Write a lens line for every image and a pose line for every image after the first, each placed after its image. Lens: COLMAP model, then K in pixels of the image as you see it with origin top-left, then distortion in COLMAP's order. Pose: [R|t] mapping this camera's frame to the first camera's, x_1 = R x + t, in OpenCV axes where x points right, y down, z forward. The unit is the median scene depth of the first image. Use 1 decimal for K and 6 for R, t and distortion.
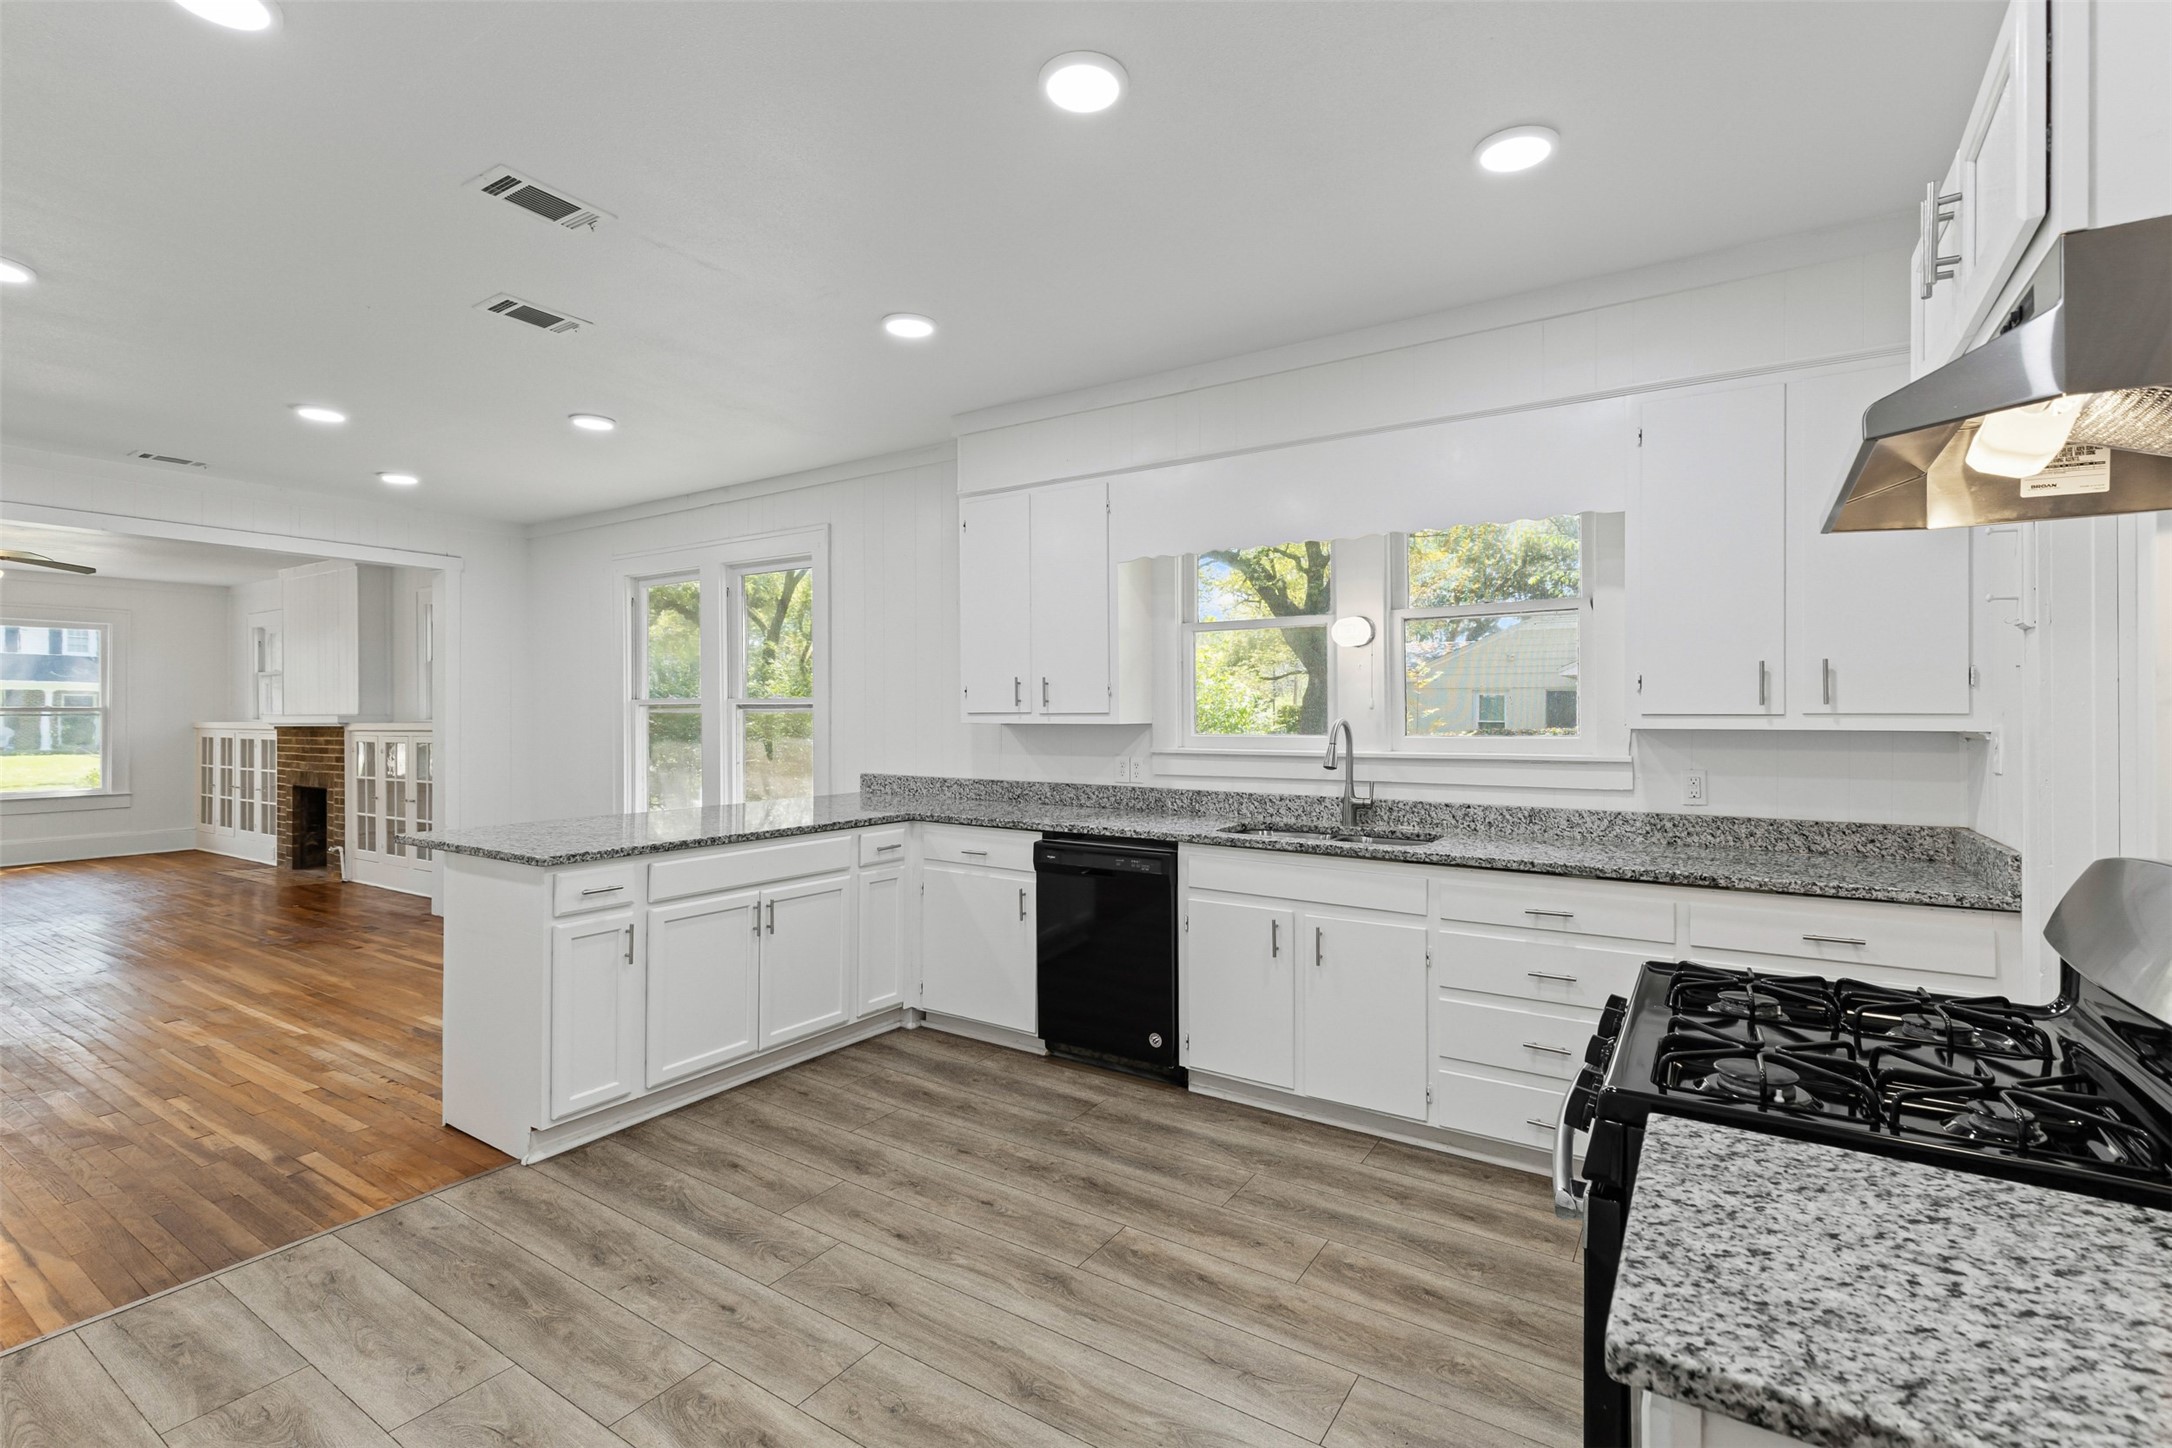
lens RADIAL K [[996.7, 0, 1086.0], [0, 996.7, 724.0], [0, 0, 1]] dist [0.001141, 0.000117]
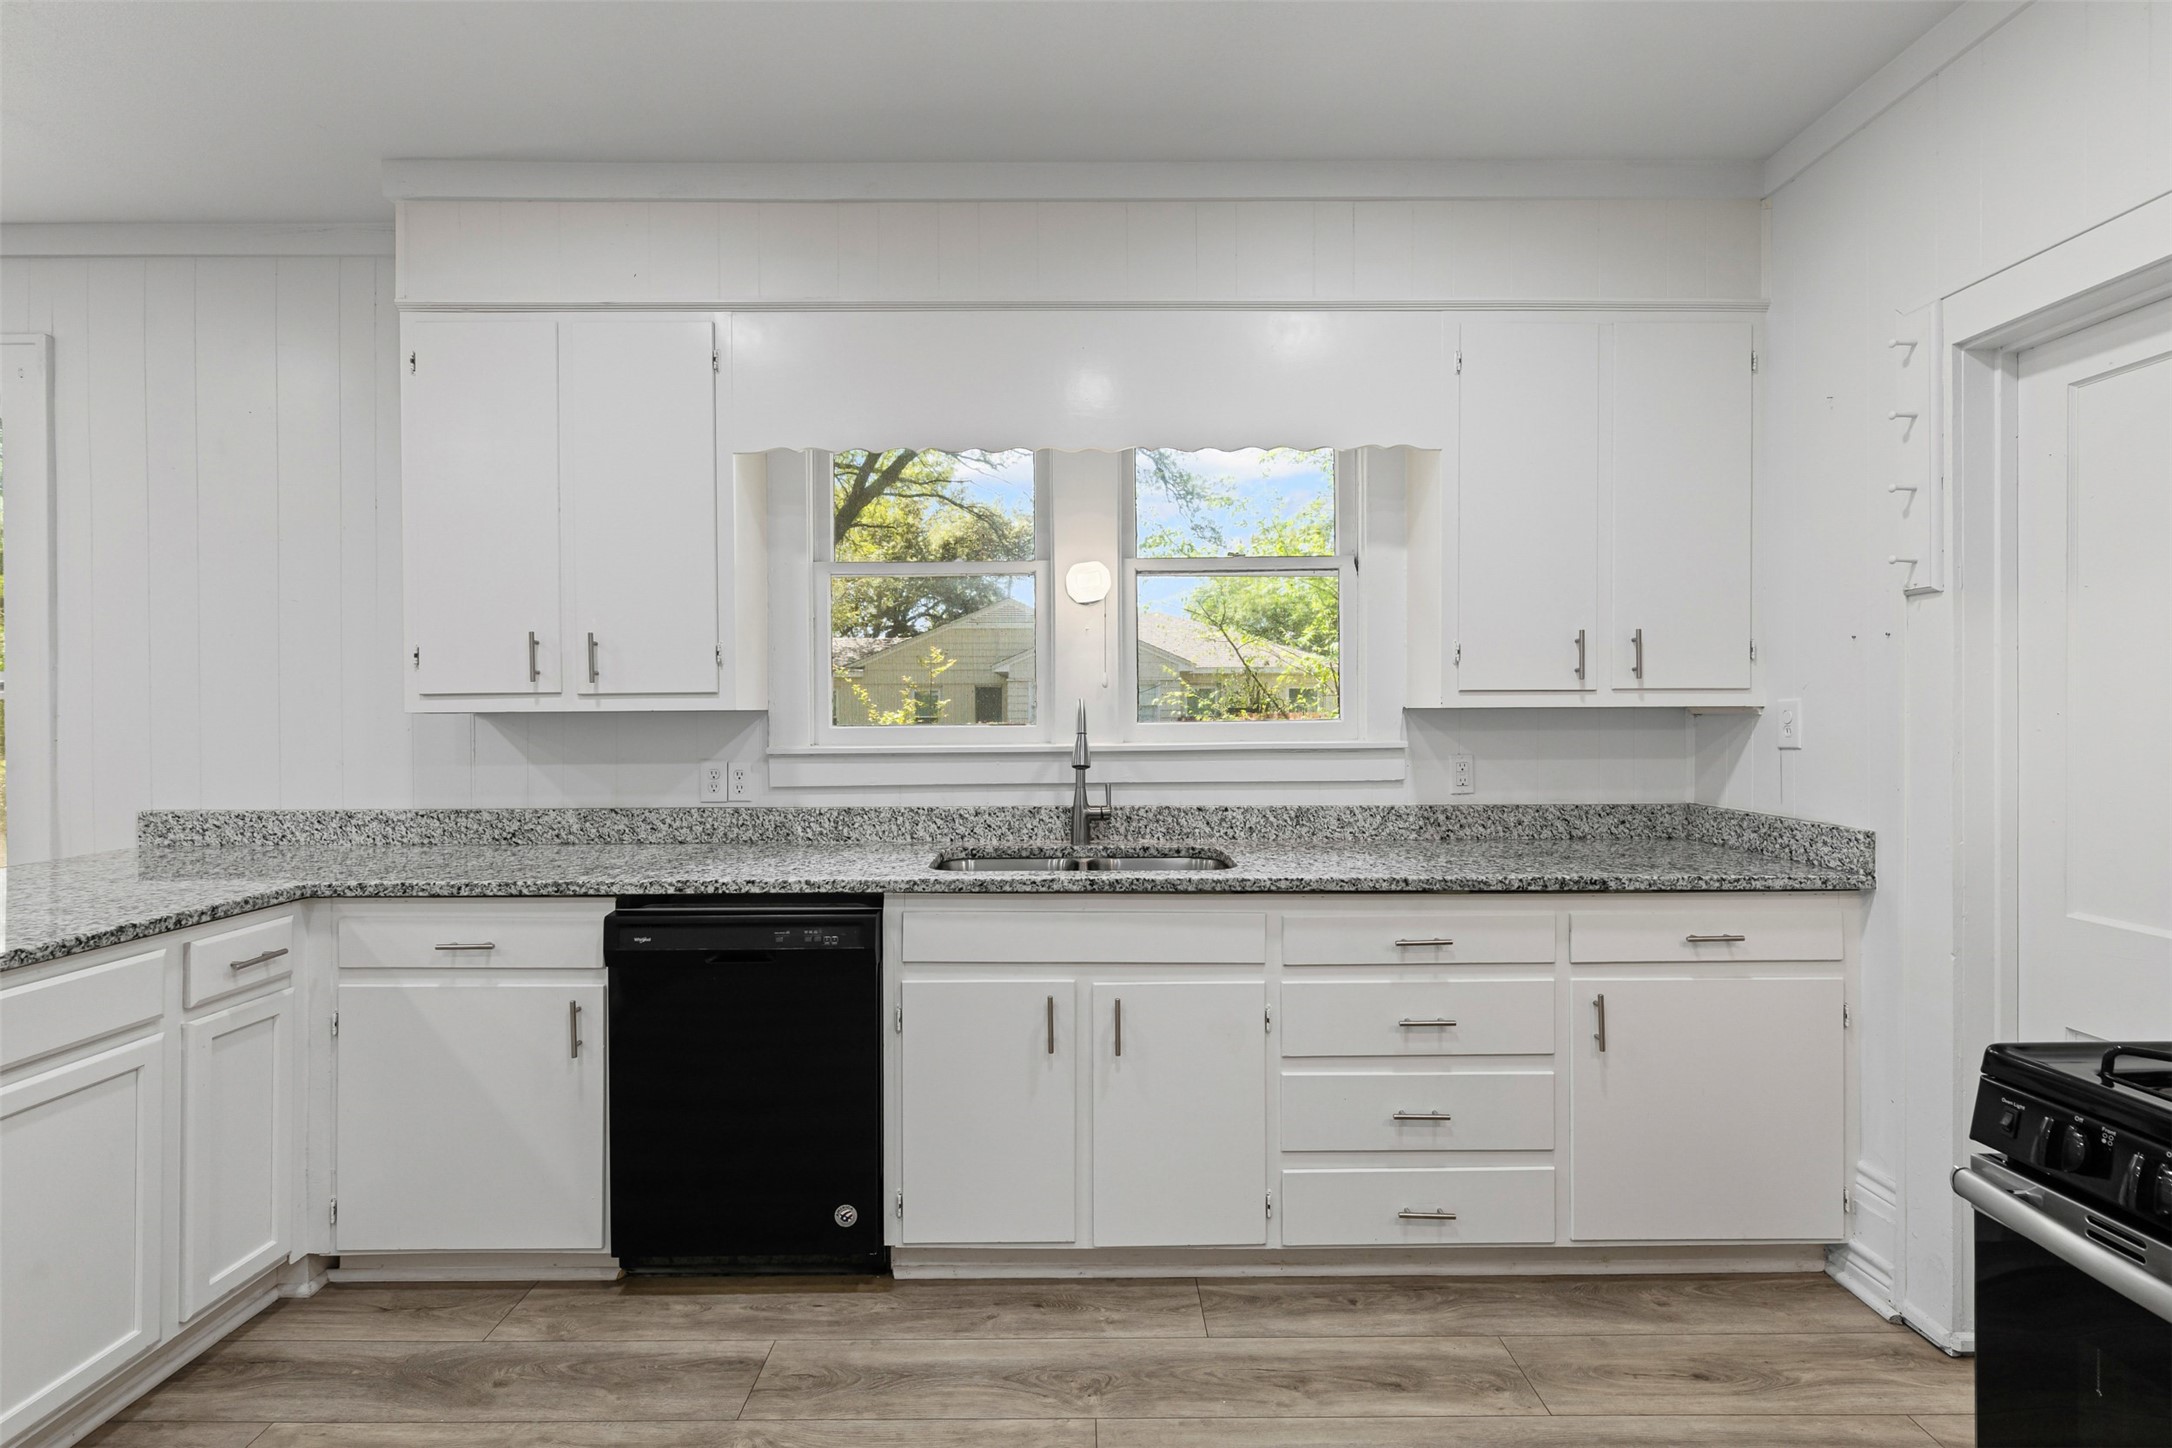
lens RADIAL K [[988.4, 0, 1085.6], [0, 988.4, 715.0], [0, 0, 1]] dist [0.003192, -0.000276]
pose [[0.829277, -0.007738, 0.558784, -0.138577], [0.011429, 0.999930, -0.003114, 0.007753], [-0.558720, 0.008969, 0.829308, 0.373812]]
